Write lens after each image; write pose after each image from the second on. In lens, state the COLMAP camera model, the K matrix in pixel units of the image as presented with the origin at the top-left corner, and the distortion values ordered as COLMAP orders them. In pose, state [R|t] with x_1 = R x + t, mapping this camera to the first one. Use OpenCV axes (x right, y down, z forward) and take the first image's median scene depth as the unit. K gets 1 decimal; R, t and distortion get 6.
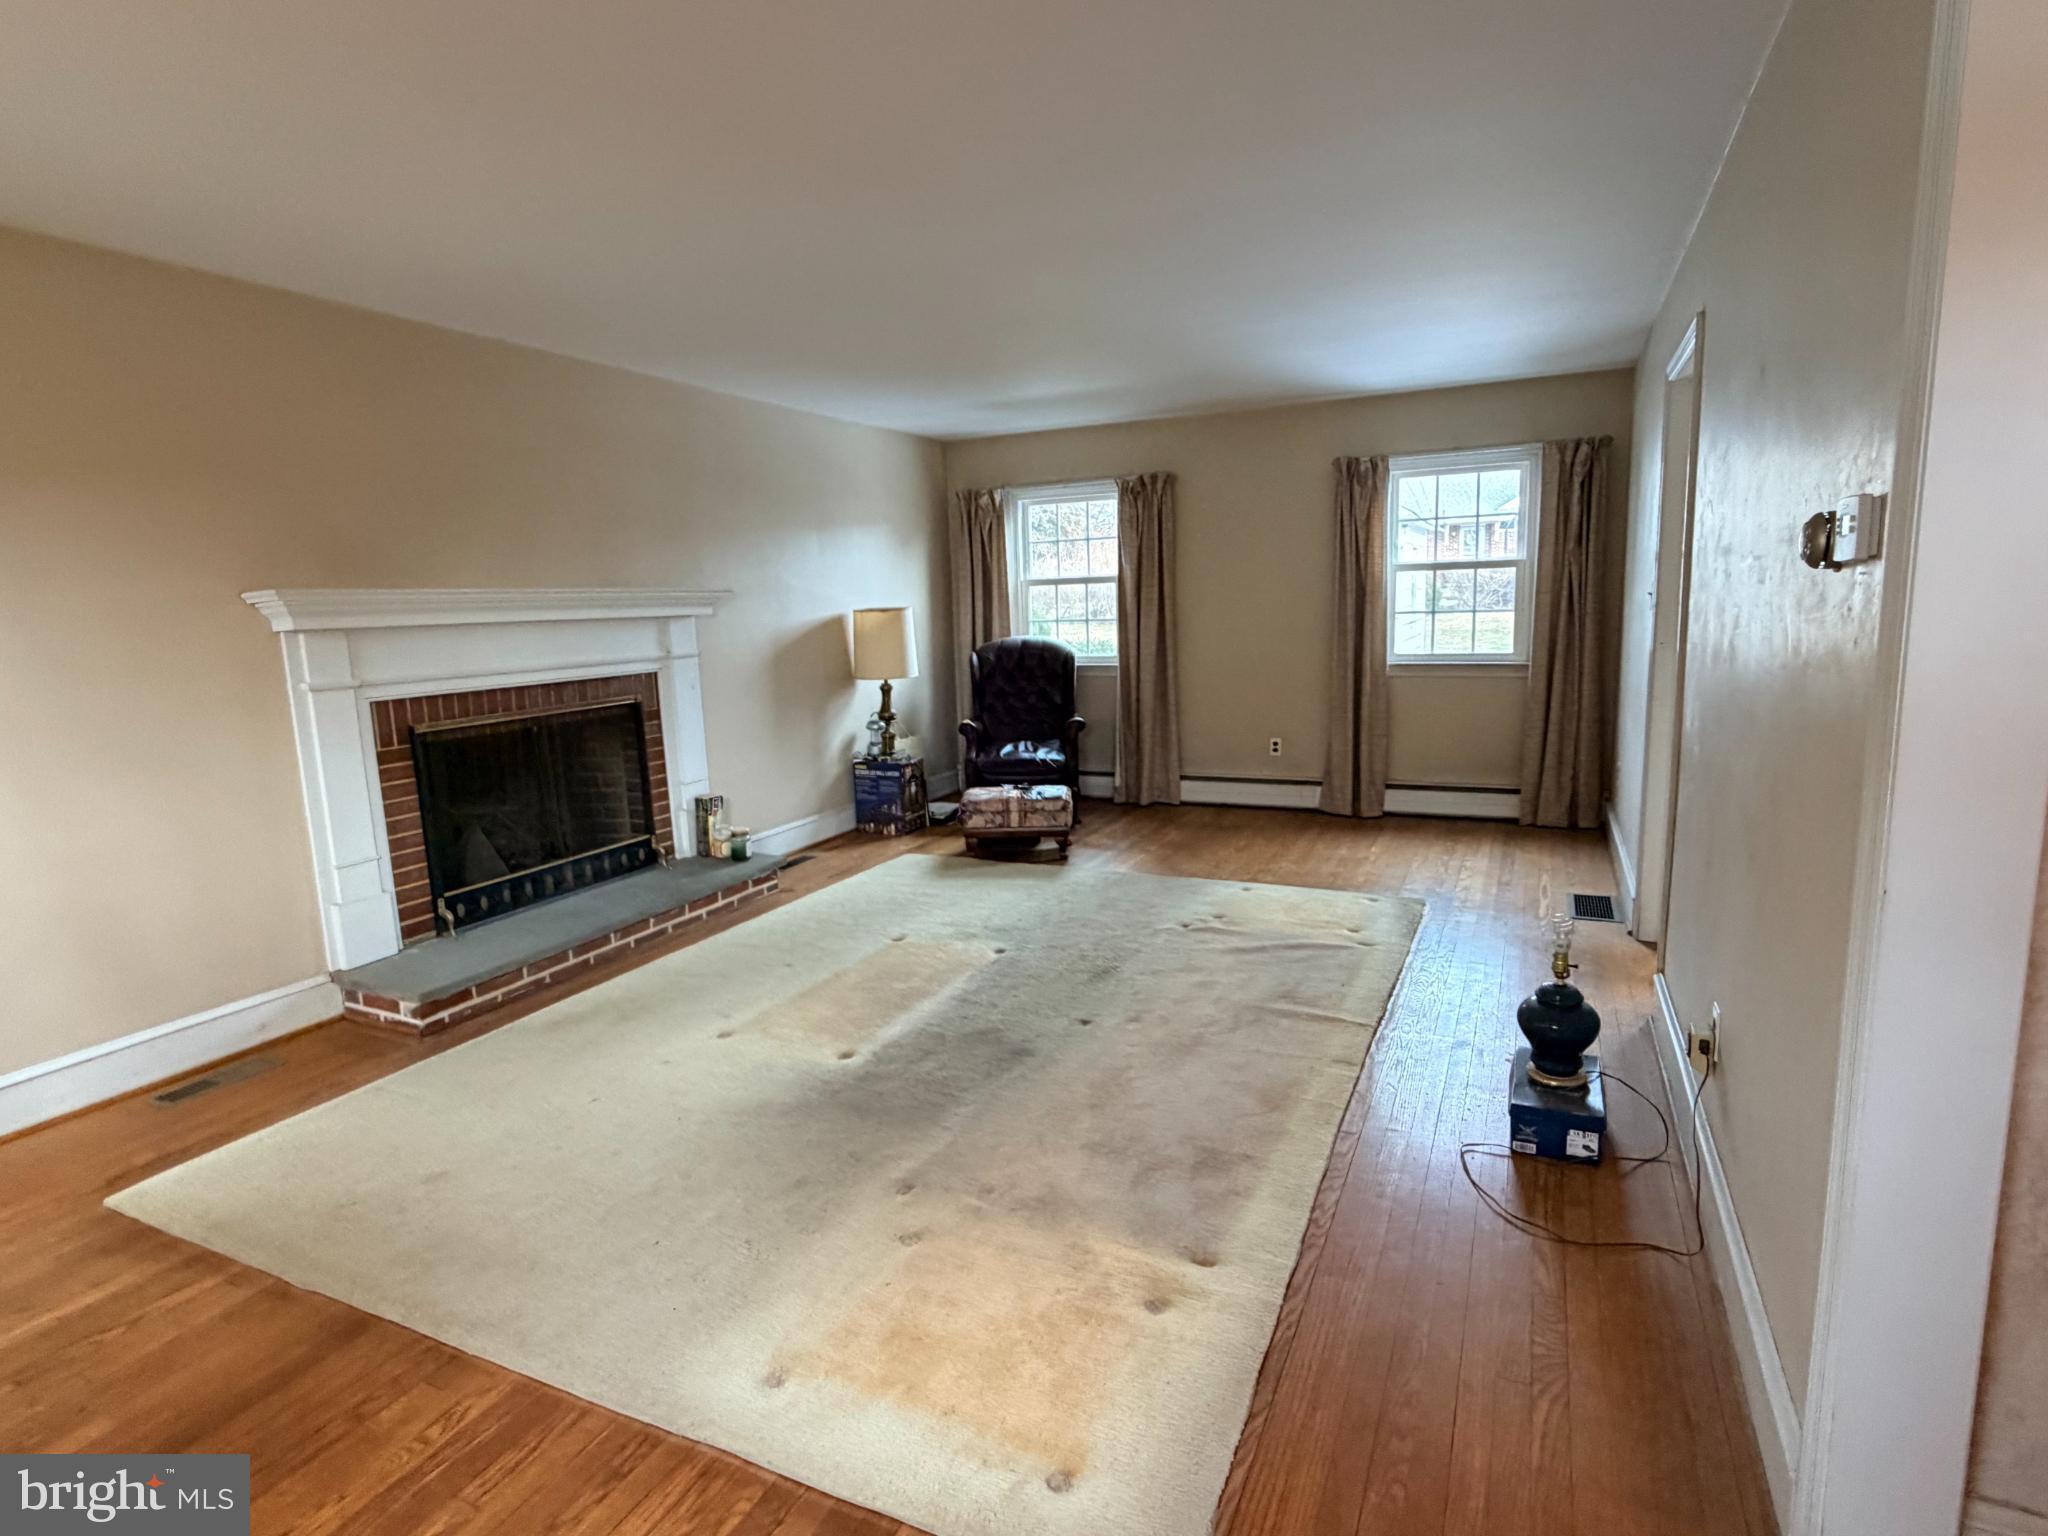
lens RADIAL K [[1066.7, 0, 1025.7], [0, 1066.7, 774.6], [0, 0, 1]] dist [-0.001544, 0.001611]
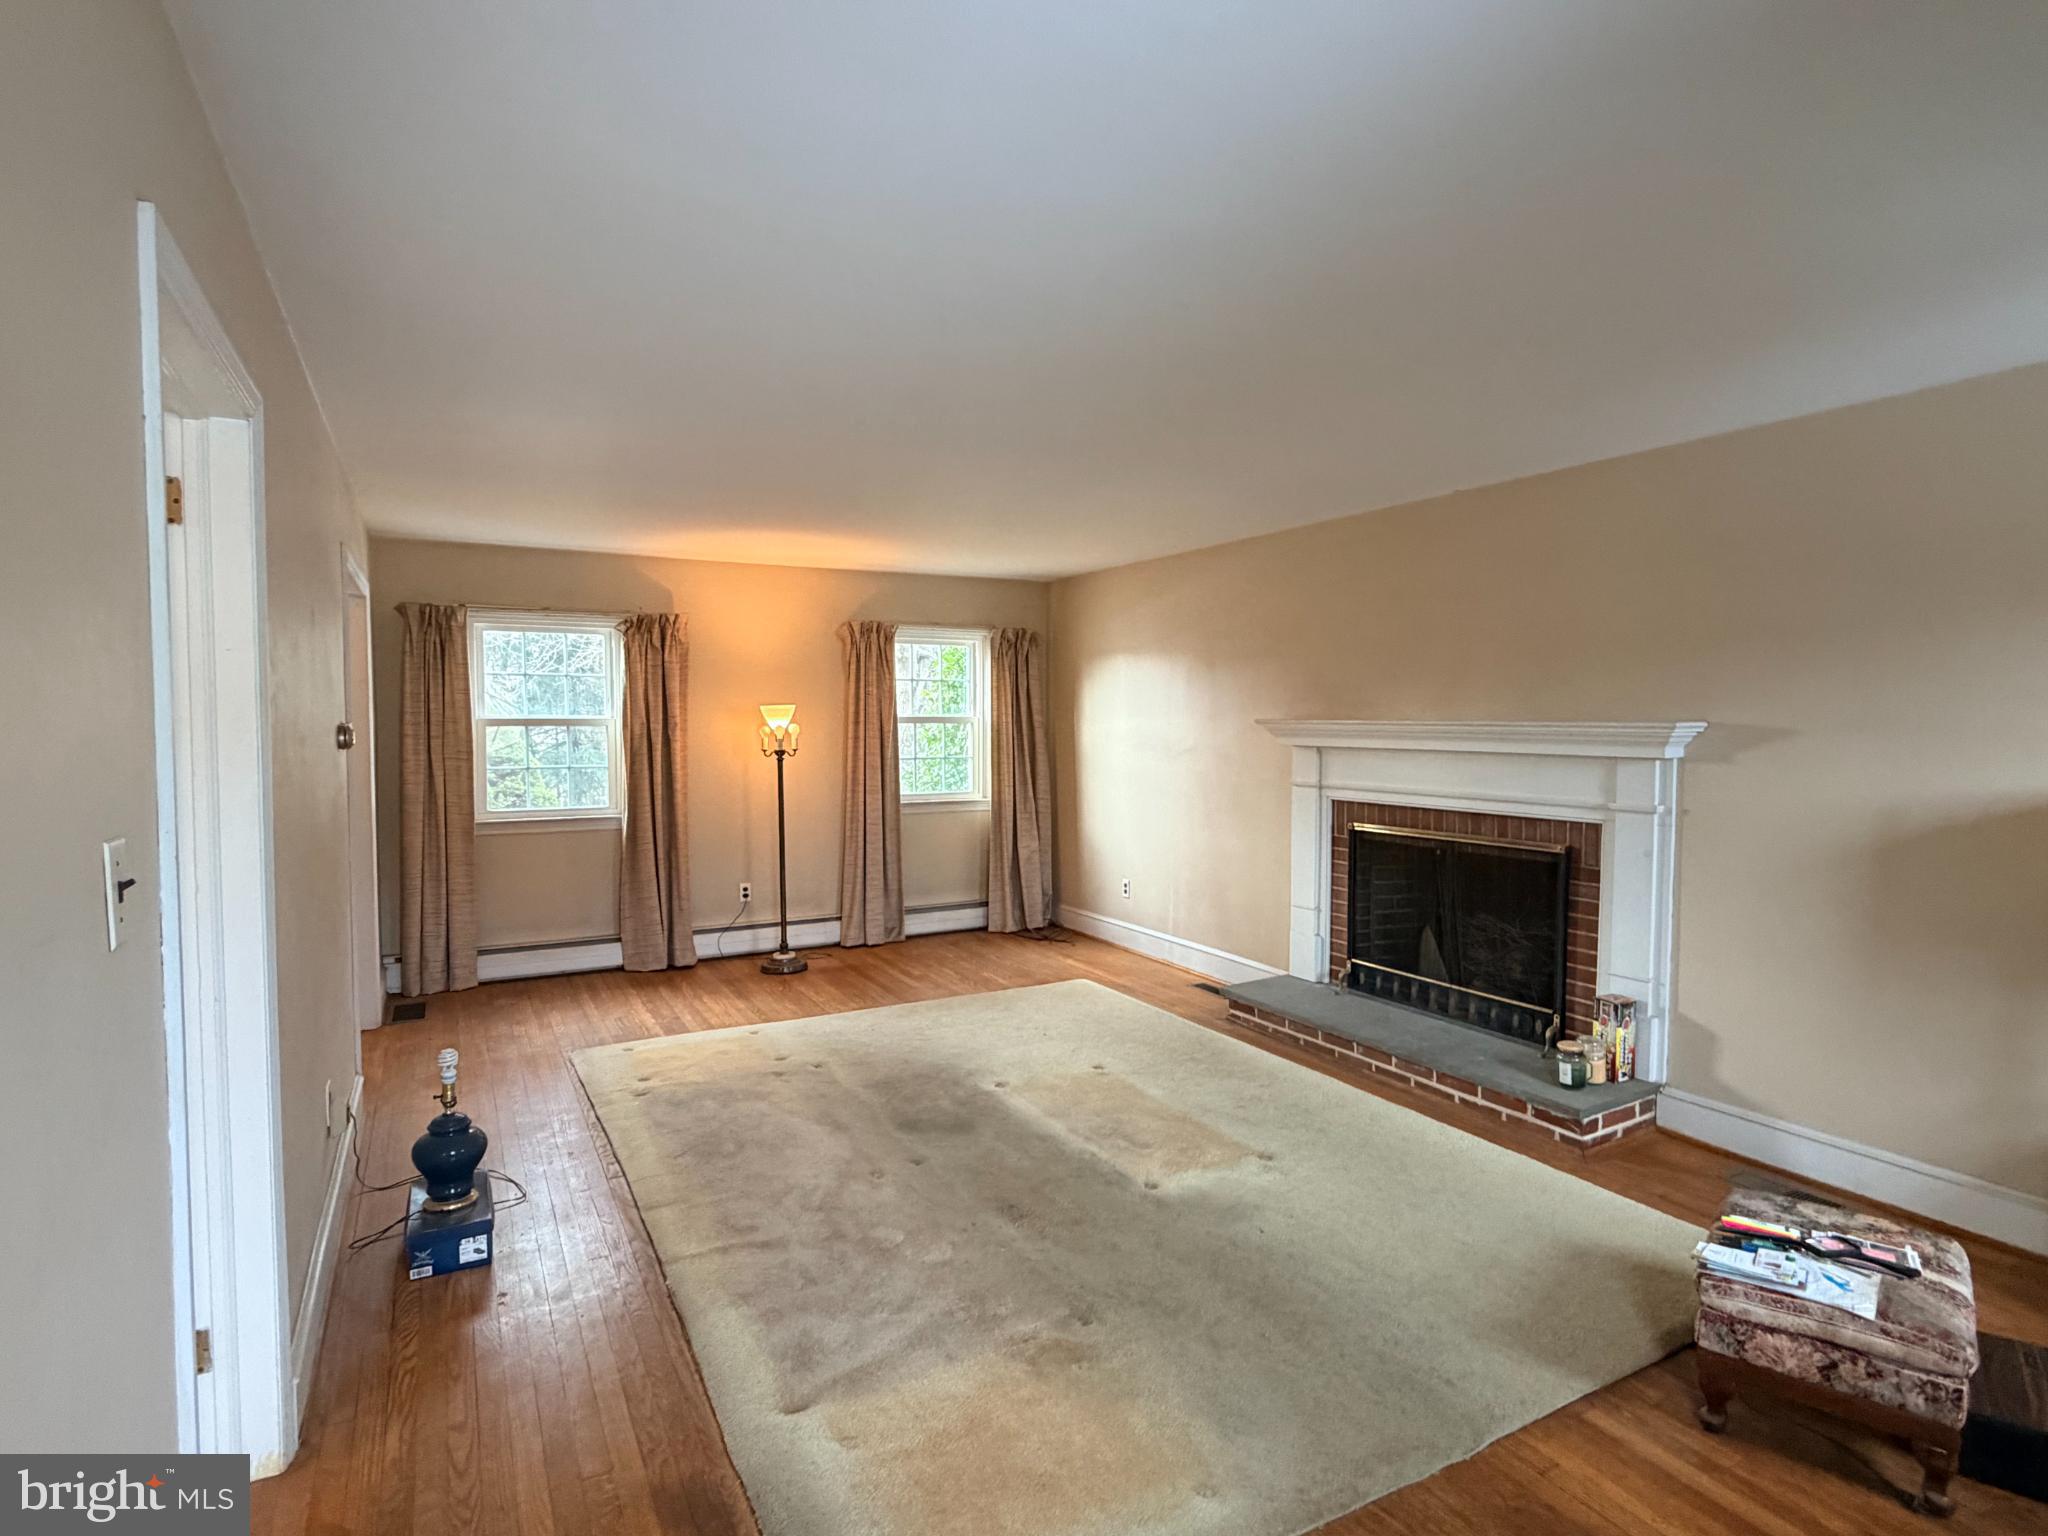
lens RADIAL K [[1066.7, 0, 1027.9], [0, 1066.7, 762.8], [0, 0, 1]] dist [-0.001544, 0.001611]
pose [[-0.583233, 0.065691, -0.809644, 0.675061], [-0.114970, 0.980015, 0.162334, -0.272285], [0.804127, 0.187764, -0.564025, 1.346260]]
